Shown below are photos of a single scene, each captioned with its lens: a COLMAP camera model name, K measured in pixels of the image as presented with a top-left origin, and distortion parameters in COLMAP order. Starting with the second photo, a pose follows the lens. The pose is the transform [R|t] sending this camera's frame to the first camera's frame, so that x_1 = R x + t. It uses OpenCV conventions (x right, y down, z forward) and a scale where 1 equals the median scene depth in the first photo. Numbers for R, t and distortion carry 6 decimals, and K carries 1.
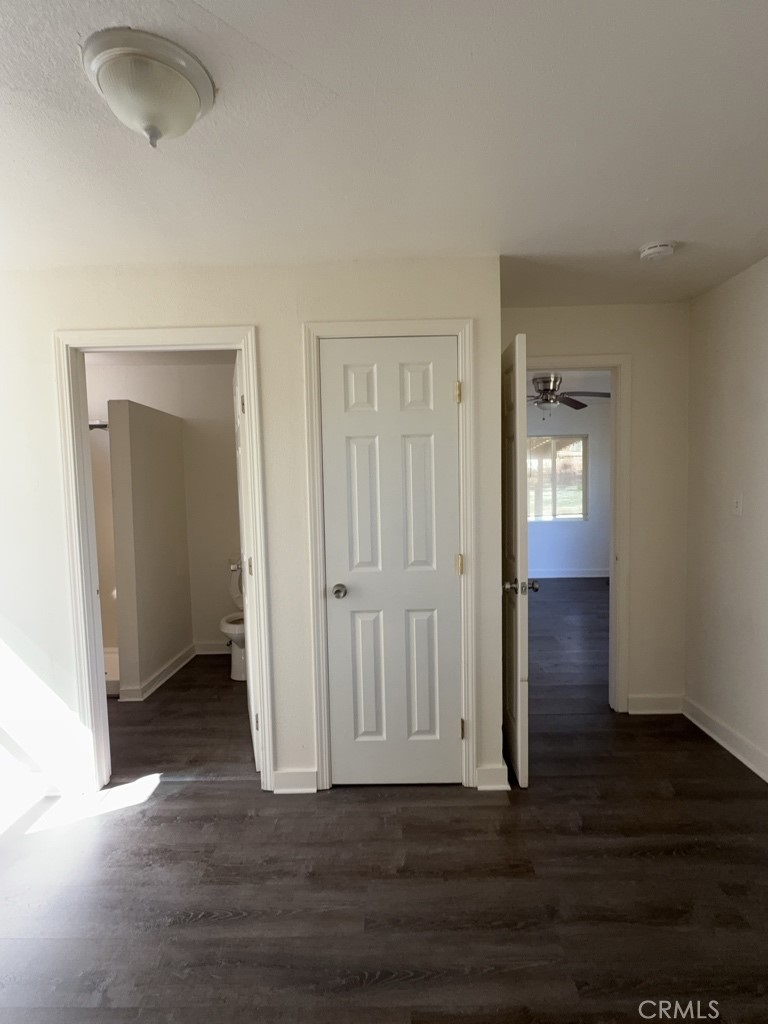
lens RADIAL K [[530.7, 0, 384.0], [0, 530.7, 512.0], [0, 0, 1]] dist [-0.000883, -0.000172]
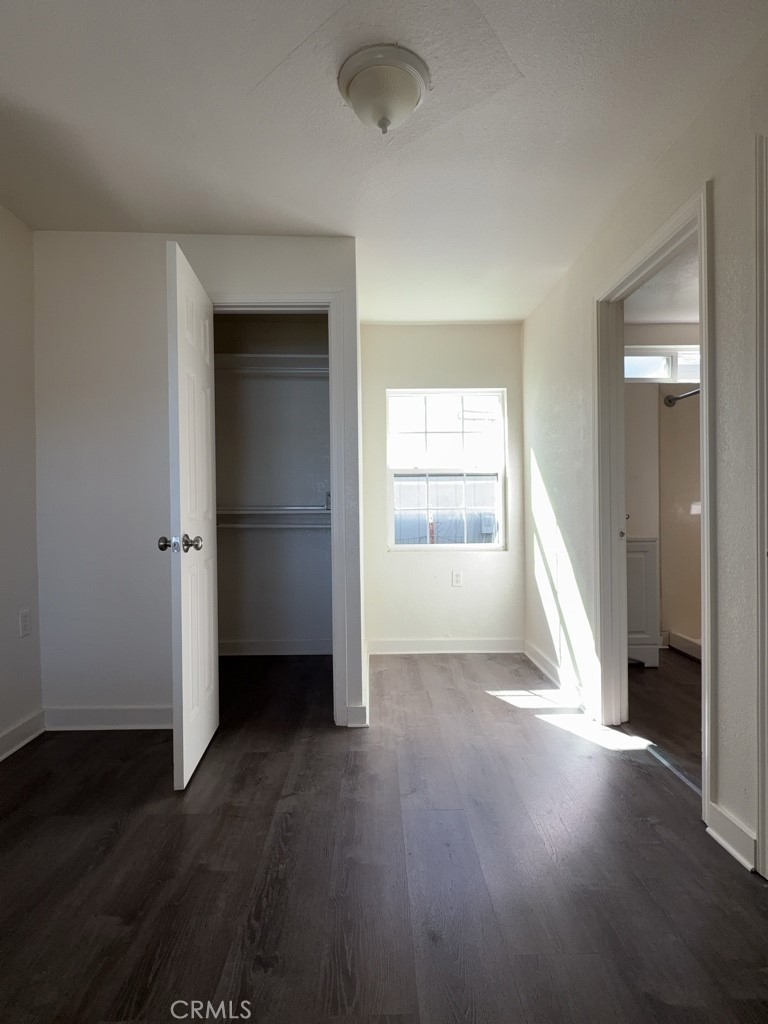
lens RADIAL K [[530.7, 0, 384.0], [0, 530.7, 512.0], [0, 0, 1]] dist [-0.000883, -0.000172]
pose [[0.034406, 0.033227, -0.998855, 0.467351], [-0.059187, 0.997761, 0.031152, 0.106672], [0.997654, 0.058047, 0.036296, 0.514493]]
